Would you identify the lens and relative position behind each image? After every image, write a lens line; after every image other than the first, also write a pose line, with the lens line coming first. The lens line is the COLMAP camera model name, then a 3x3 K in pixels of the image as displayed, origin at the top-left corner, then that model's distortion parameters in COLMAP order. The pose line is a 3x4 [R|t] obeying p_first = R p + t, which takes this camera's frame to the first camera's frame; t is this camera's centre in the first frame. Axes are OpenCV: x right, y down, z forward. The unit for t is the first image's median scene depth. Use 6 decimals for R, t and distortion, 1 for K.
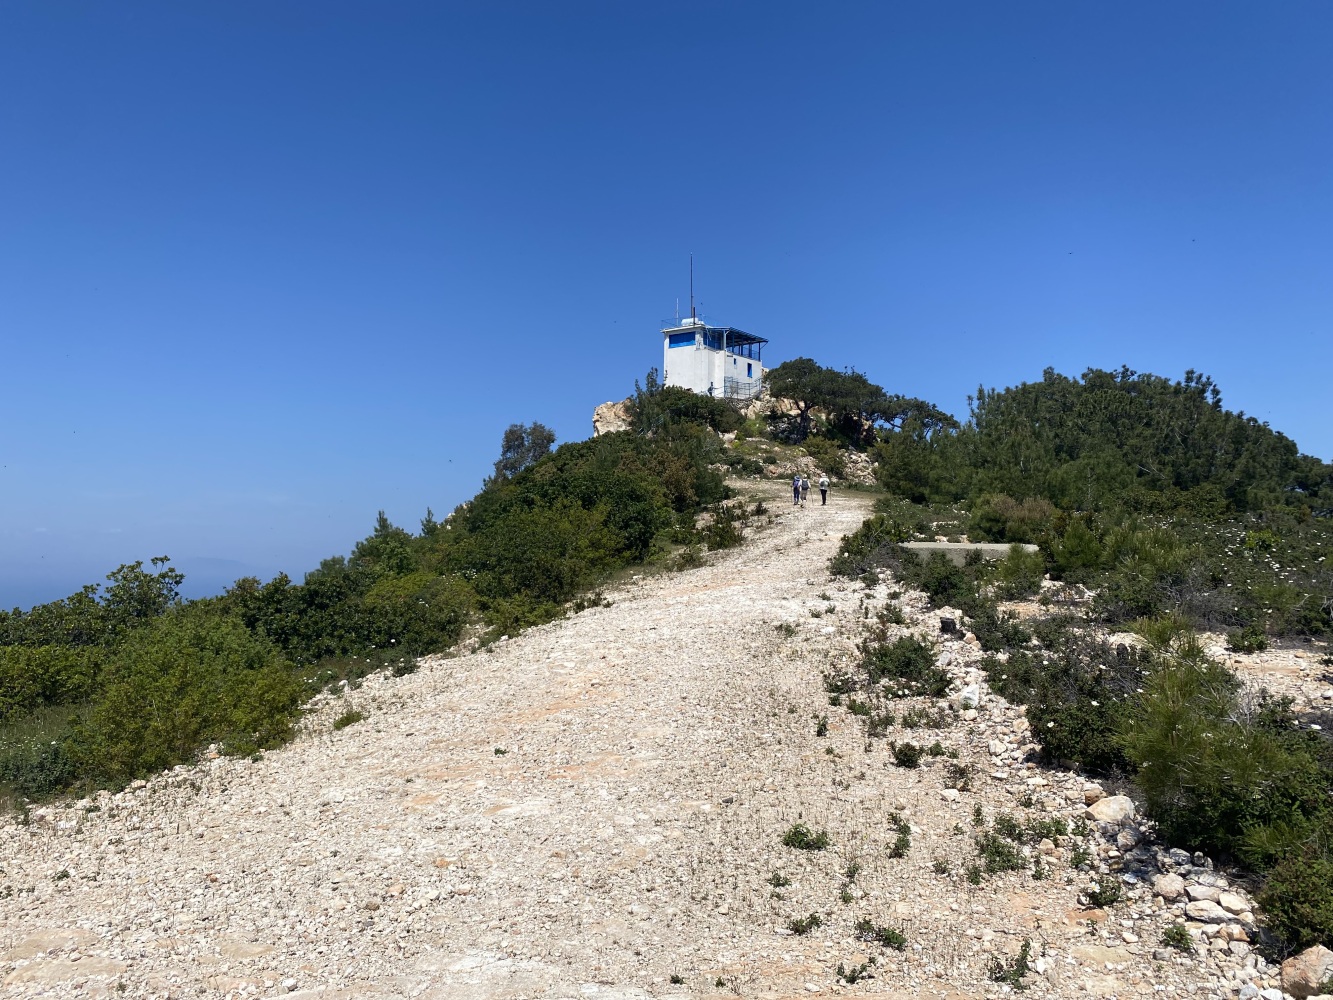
lens RADIAL K [[1004.1, 0, 656.2], [0, 1004.1, 500.2], [0, 0, 1]] dist [0.101529, 0.000665]
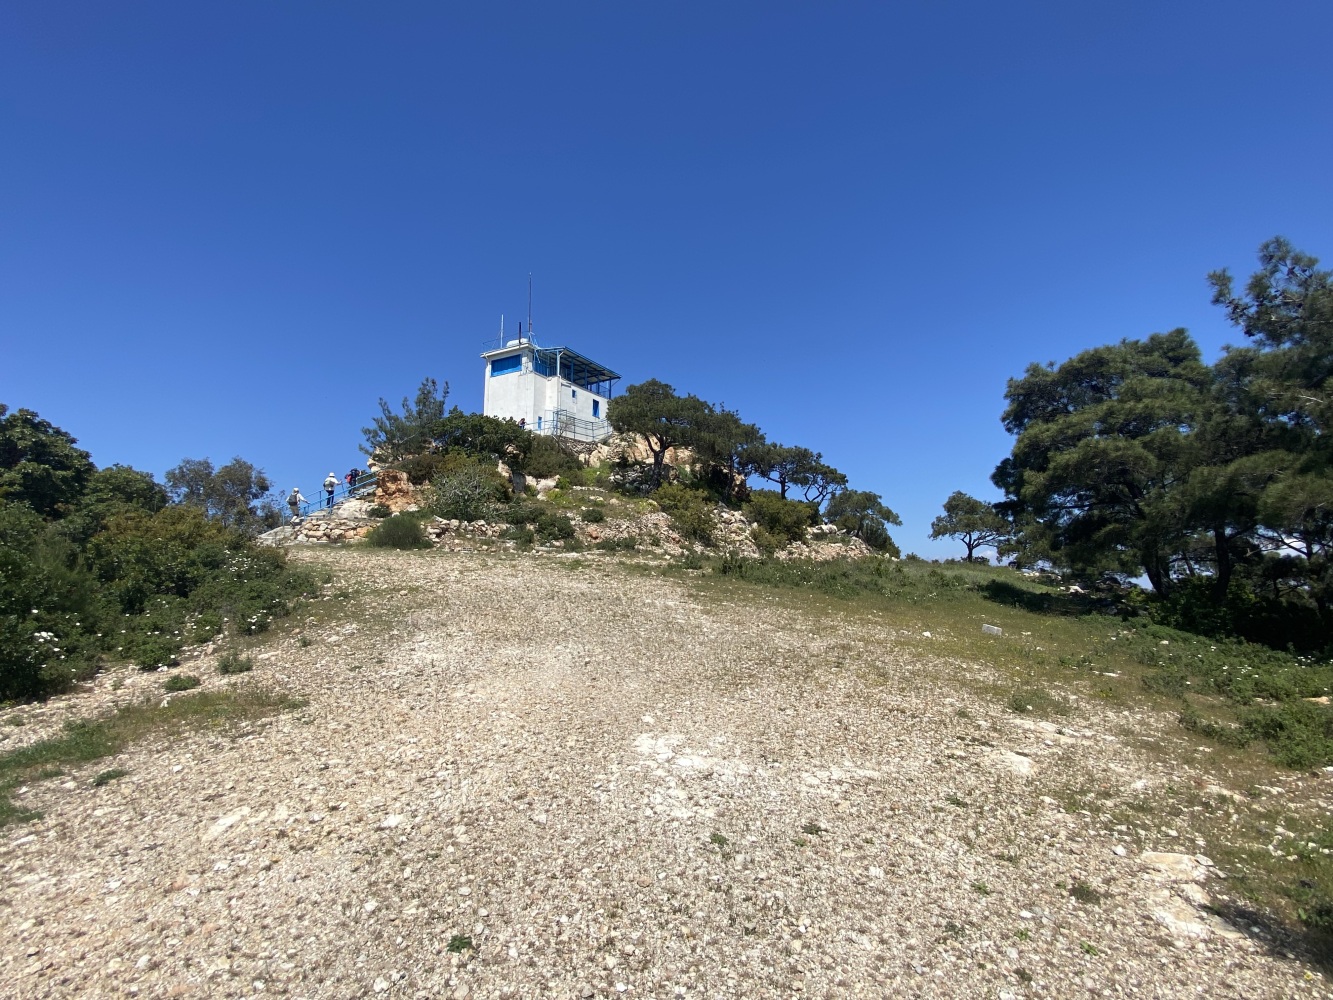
lens RADIAL K [[585.1, 0, 675.3], [0, 585.1, 526.3], [0, 0, 1]] dist [0.019506, -0.002601]
pose [[0.992848, 0.000845, 0.119384, 0.104242], [0.004372, 0.999047, -0.043429, -0.015770], [-0.119307, 0.043640, 0.991898, 0.557473]]
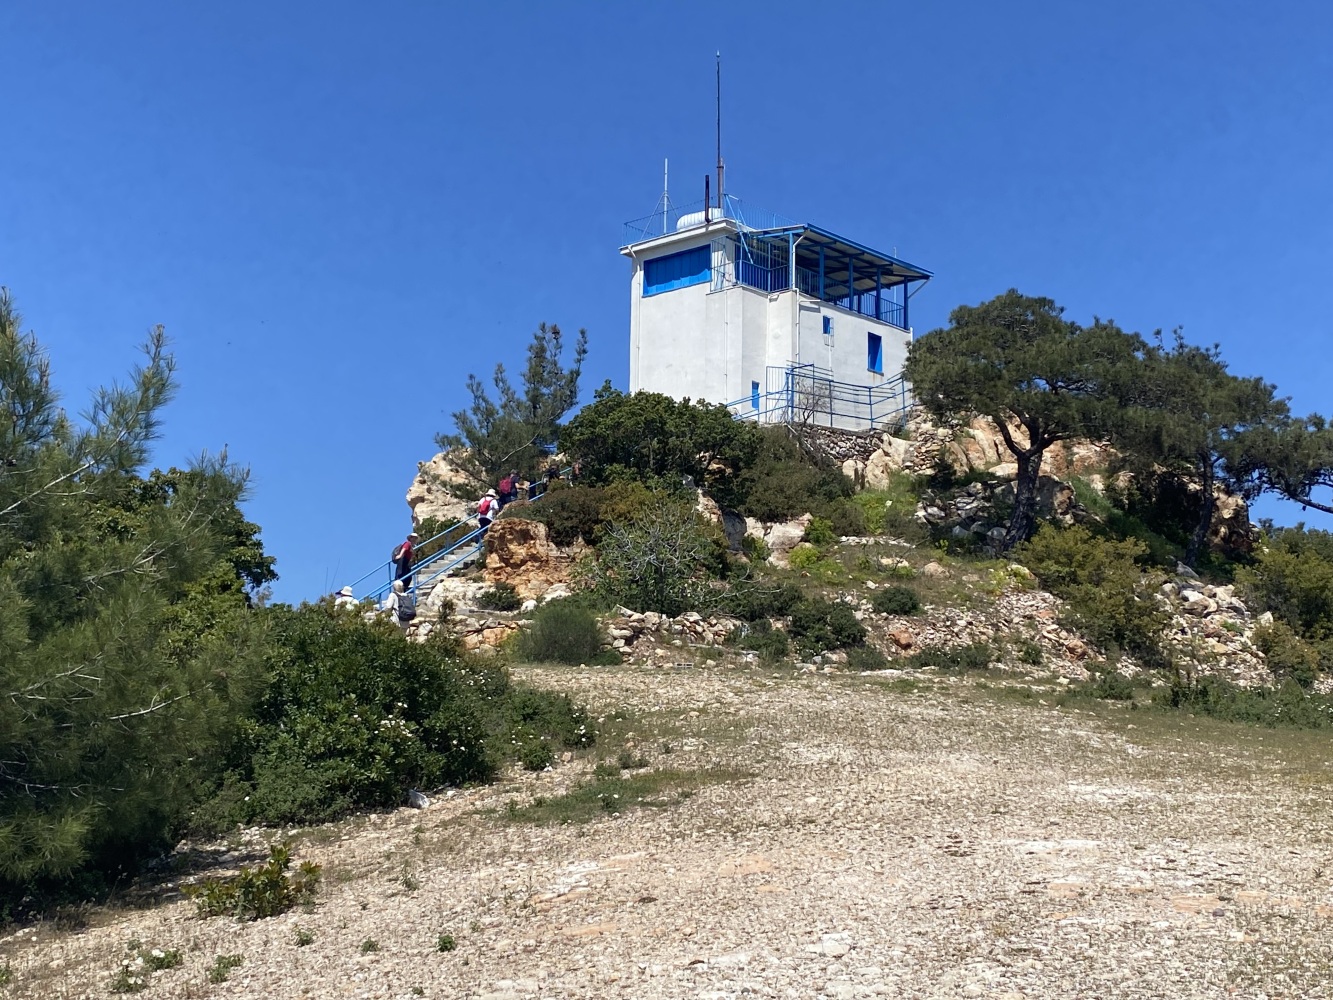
lens RADIAL K [[1703.5, 0, 660.5], [0, 1703.5, 508.3], [0, 0, 1]] dist [0.039676, 0.000000]
pose [[0.993823, -0.016476, -0.109747, 0.086434], [0.003744, 0.993333, -0.115219, -0.008767], [0.110913, 0.114097, 0.987259, 0.433933]]
